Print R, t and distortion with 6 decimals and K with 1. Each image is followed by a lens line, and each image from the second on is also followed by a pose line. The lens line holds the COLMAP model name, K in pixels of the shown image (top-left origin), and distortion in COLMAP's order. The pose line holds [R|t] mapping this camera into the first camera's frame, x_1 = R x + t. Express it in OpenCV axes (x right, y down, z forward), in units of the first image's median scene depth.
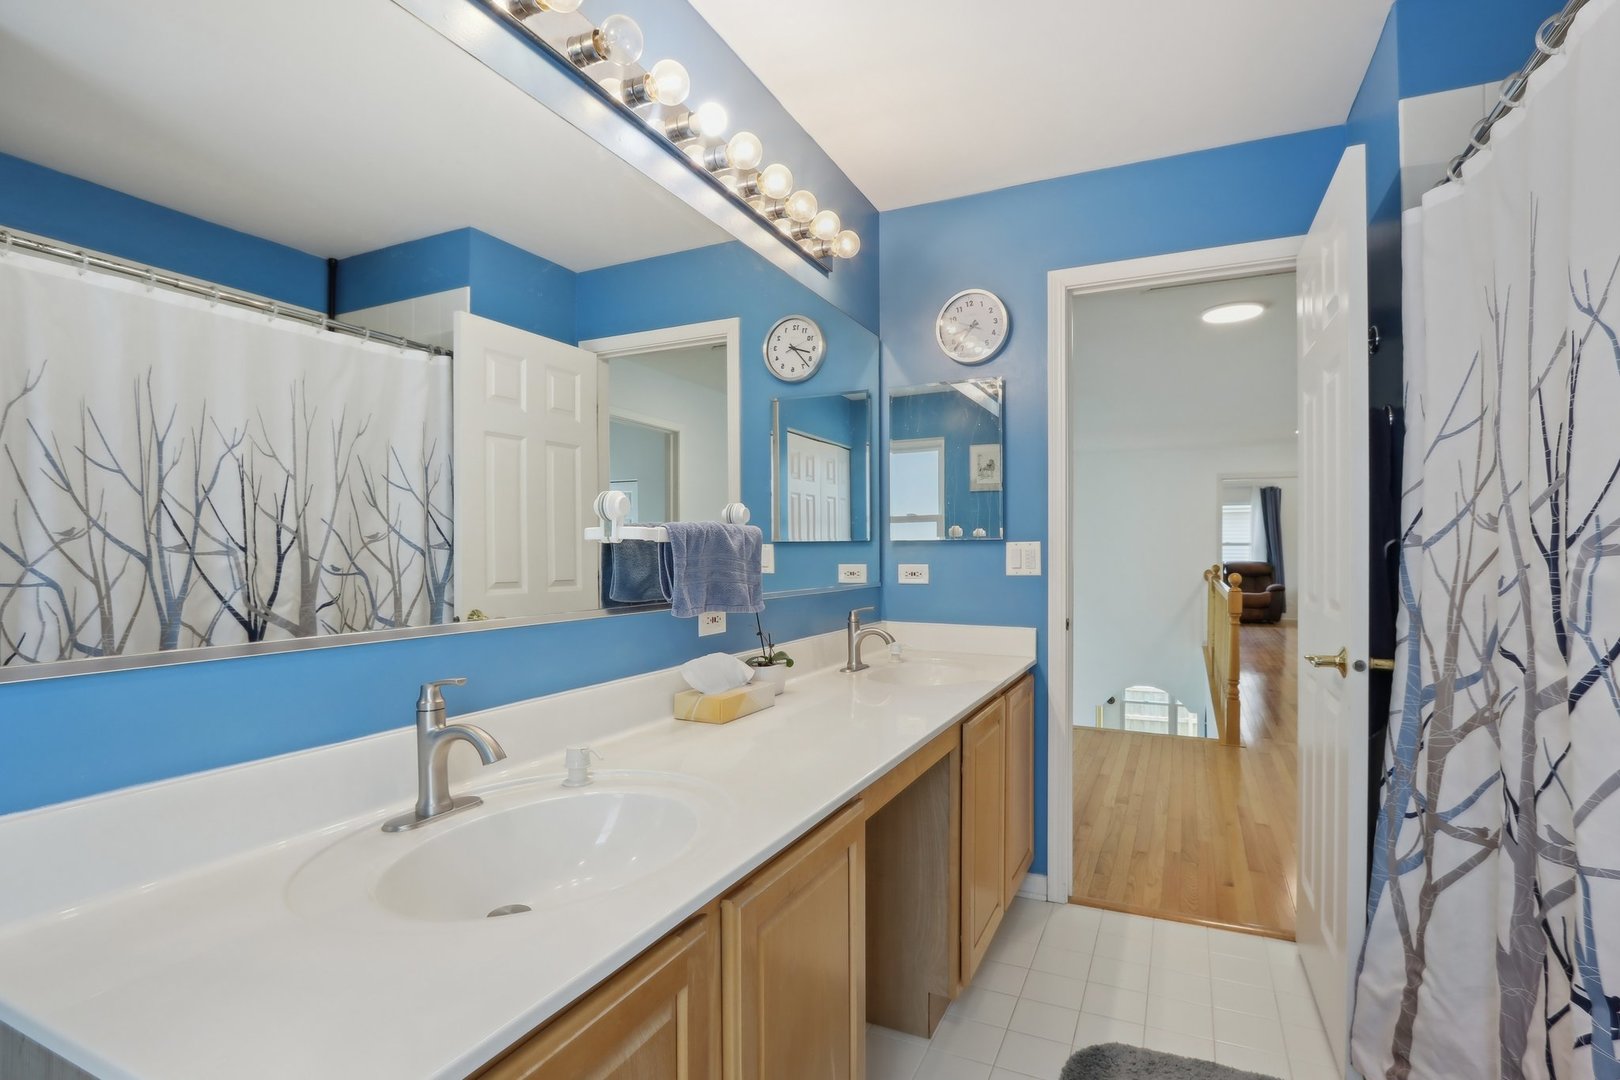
lens RADIAL K [[784.0, 0, 810.0], [0, 784.0, 540.0], [0, 0, 1]] dist [-0.017074, 0.000003]
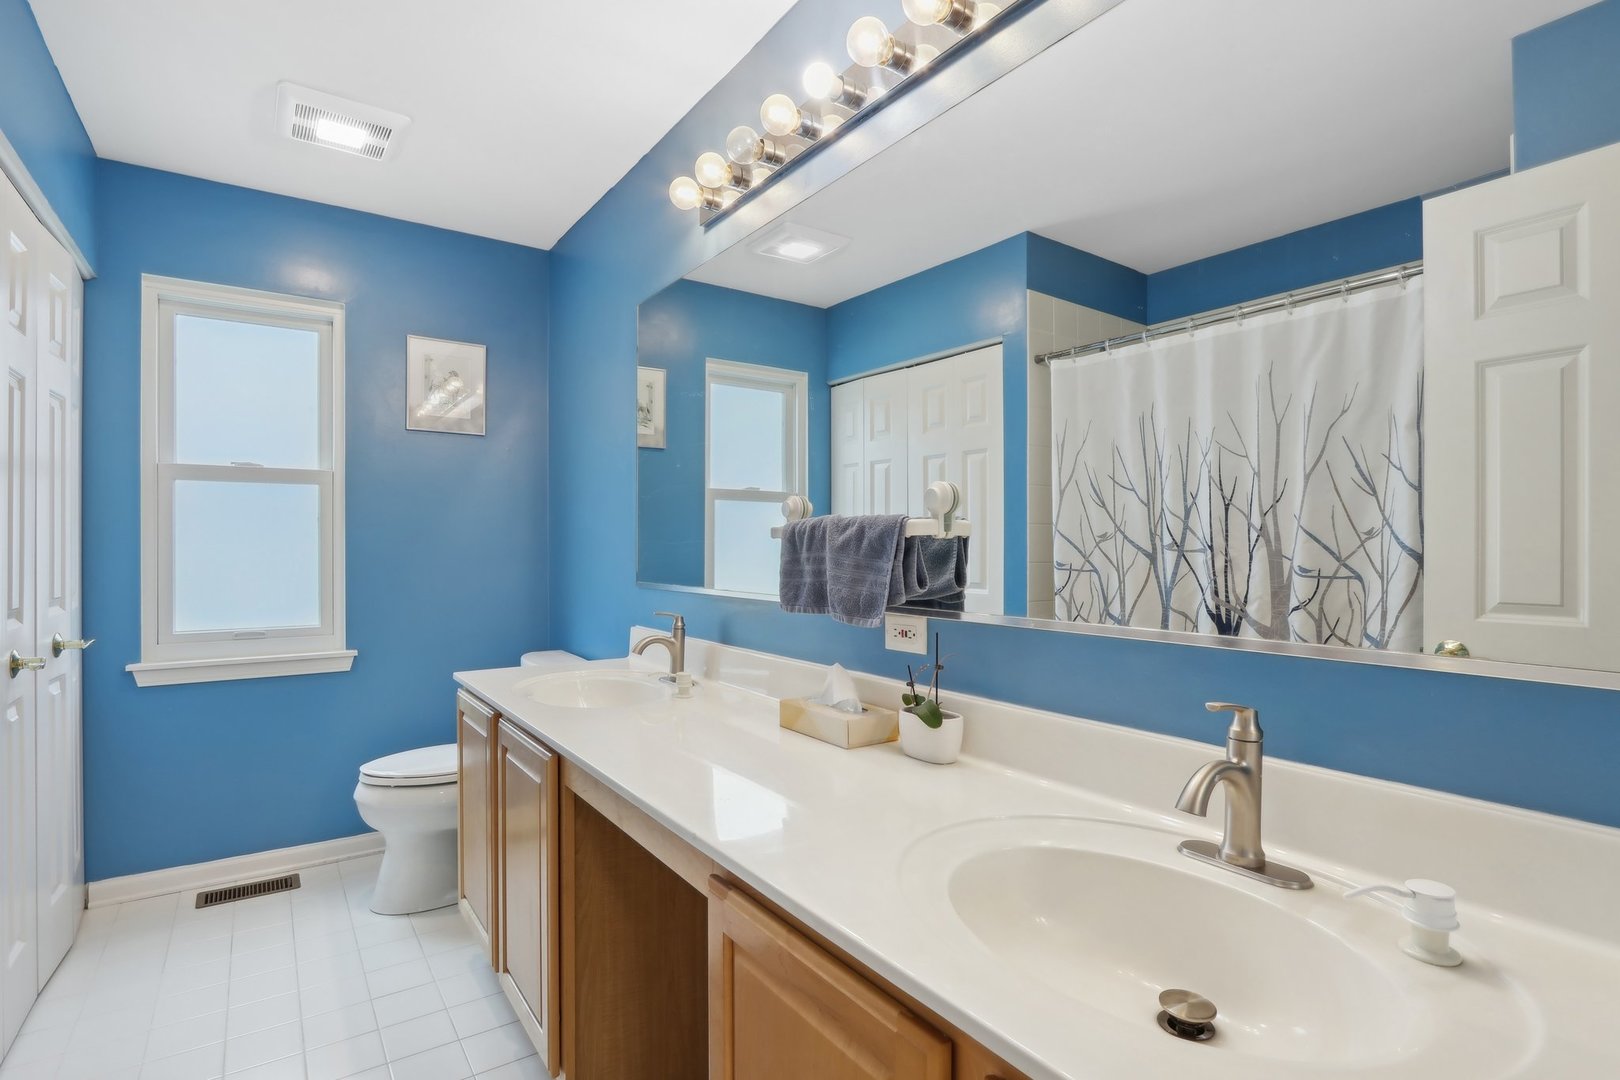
lens RADIAL K [[784.0, 0, 810.0], [0, 784.0, 540.0], [0, 0, 1]] dist [-0.017074, 0.000003]
pose [[-0.500441, -0.004841, -0.865757, 0.513359], [0.009354, 0.999896, -0.010998, 0.008050], [0.865720, -0.013603, -0.500343, 1.092930]]
